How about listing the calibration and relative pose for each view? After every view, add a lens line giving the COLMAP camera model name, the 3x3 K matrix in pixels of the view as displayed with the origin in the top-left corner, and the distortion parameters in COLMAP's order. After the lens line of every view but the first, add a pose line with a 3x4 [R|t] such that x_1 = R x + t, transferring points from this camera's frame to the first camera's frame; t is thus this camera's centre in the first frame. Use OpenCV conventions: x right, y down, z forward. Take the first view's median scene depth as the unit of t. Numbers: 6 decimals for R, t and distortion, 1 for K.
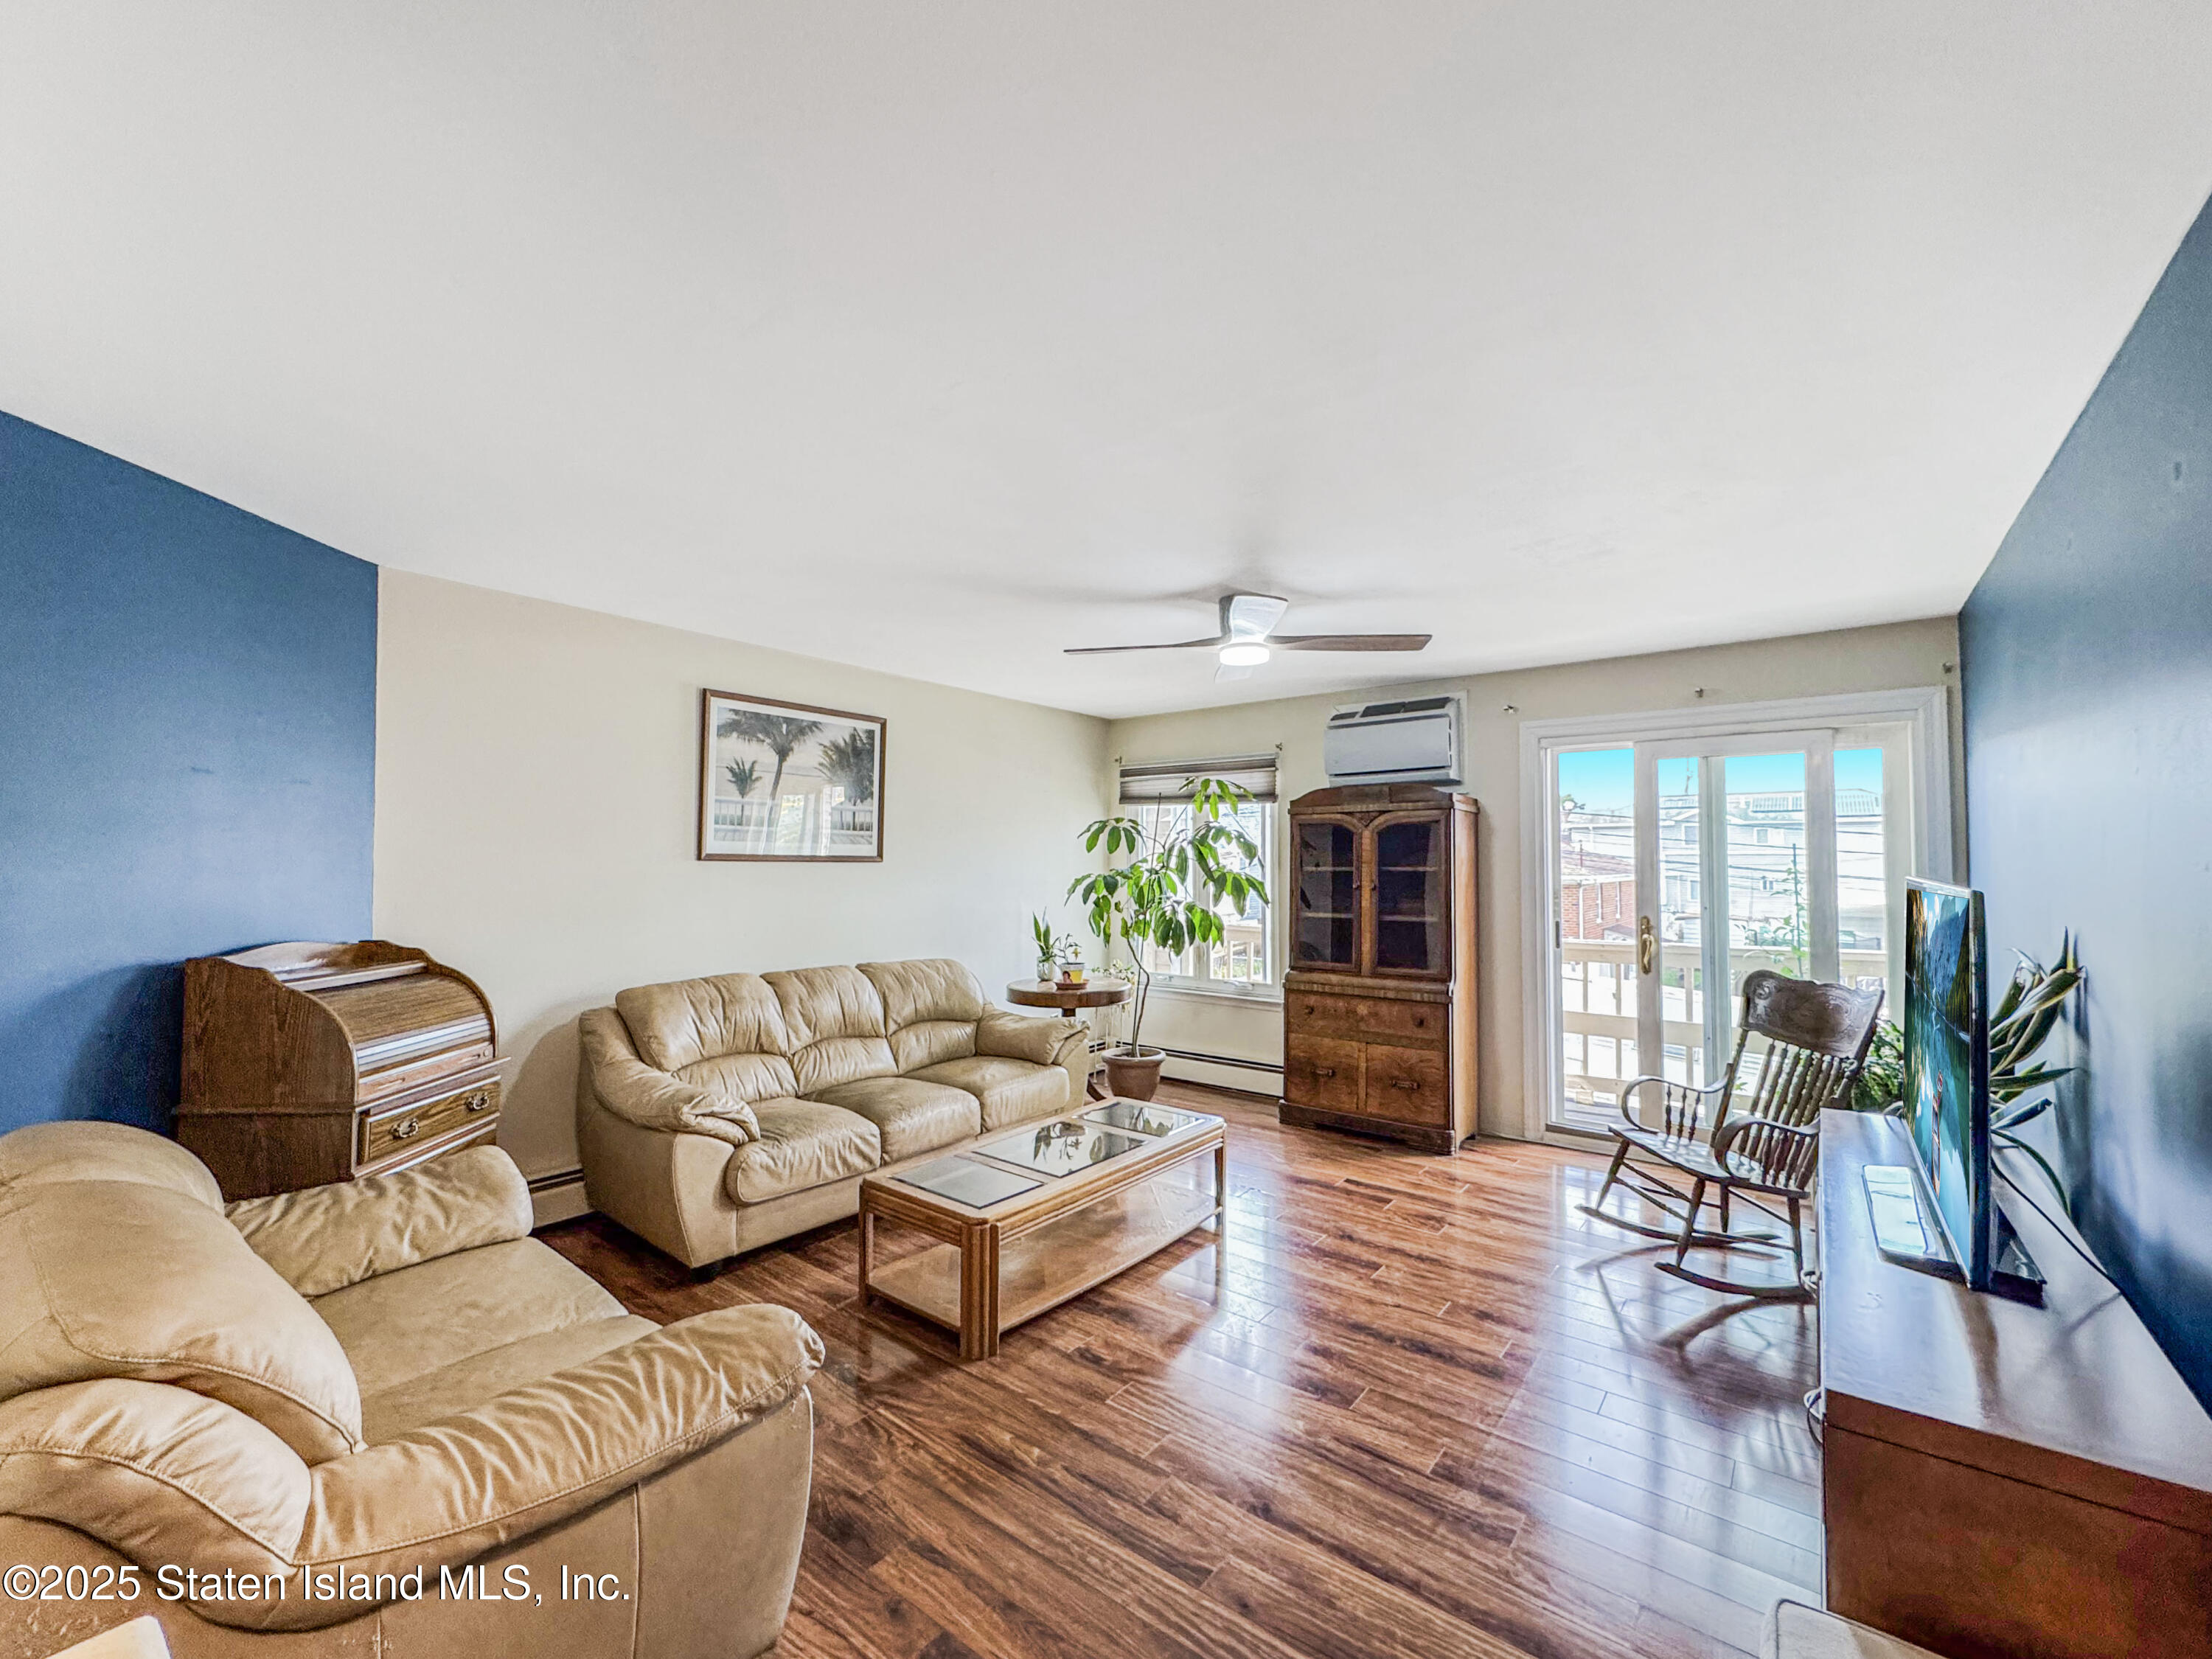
lens RADIAL K [[920.5, 0, 1117.2], [0, 920.5, 825.9], [0, 0, 1]] dist [-0.001281, 0.000128]
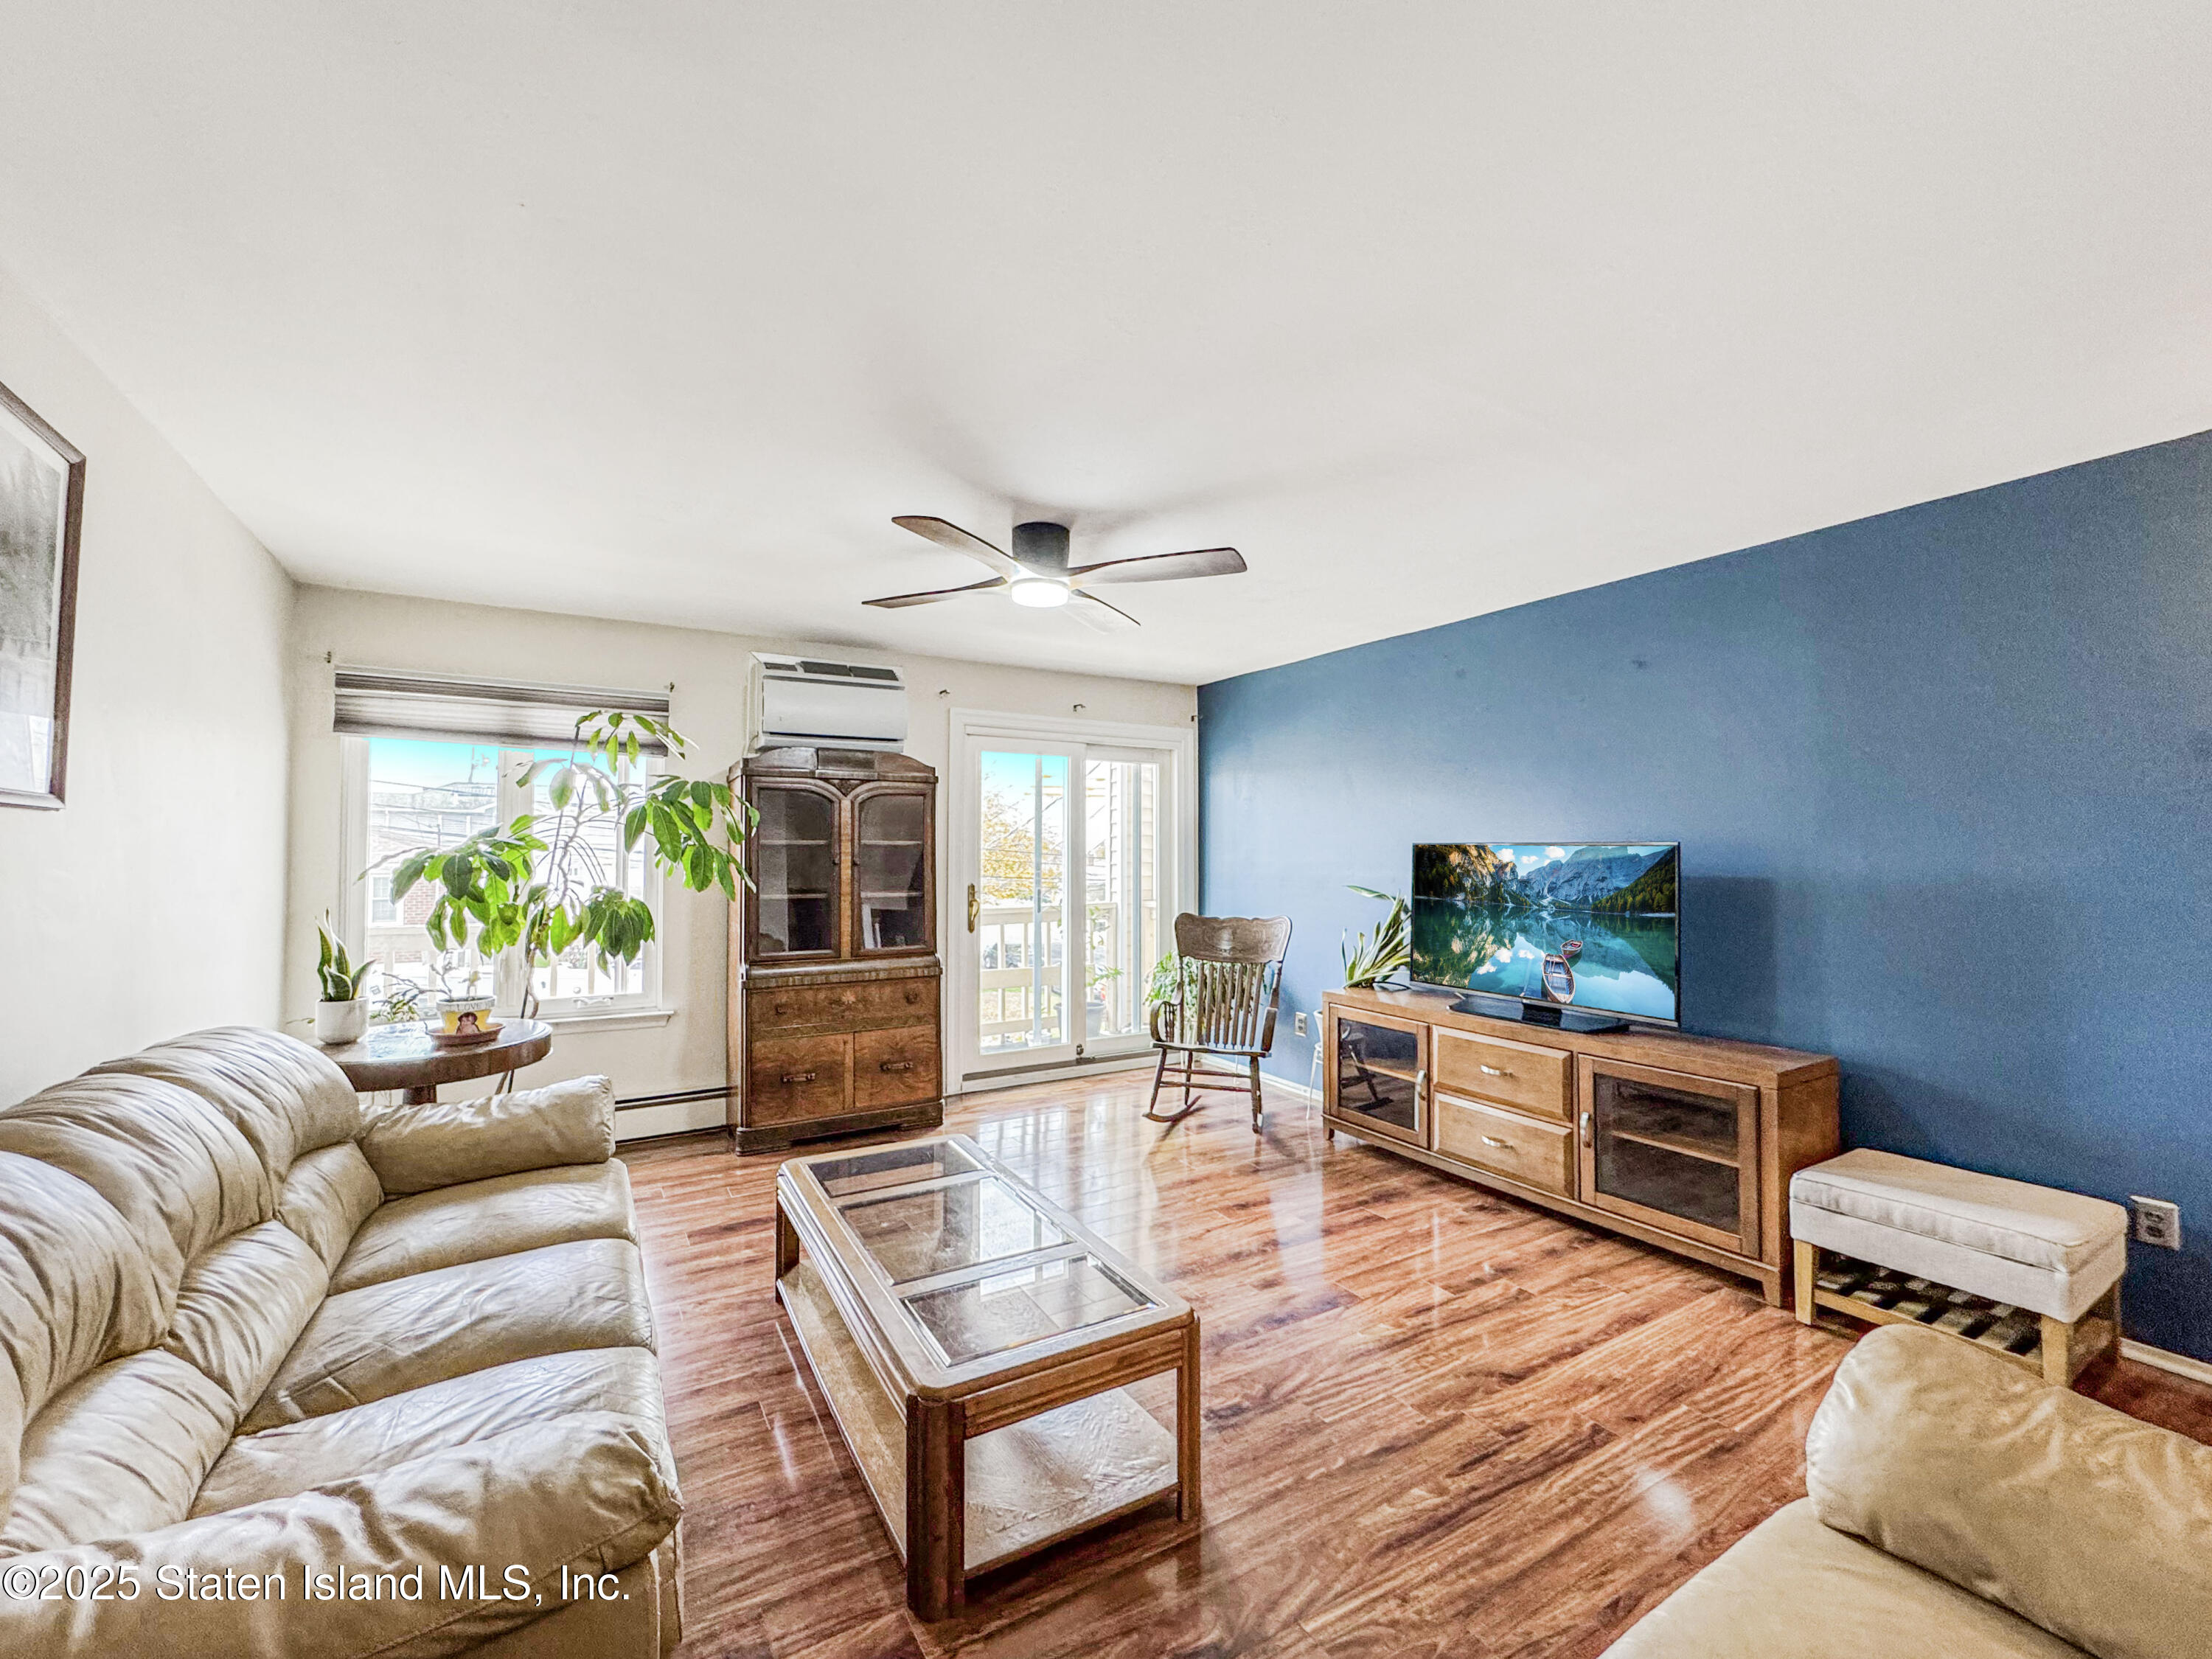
lens RADIAL K [[883.4, 0, 1105.1], [0, 883.4, 828.8], [0, 0, 1]] dist [-0.003008, 0.000213]
pose [[0.371676, 0.022622, 0.928087, -0.481279], [-0.037729, 0.999245, -0.009247, 0.035184], [-0.927595, -0.031579, 0.372249, 0.480209]]
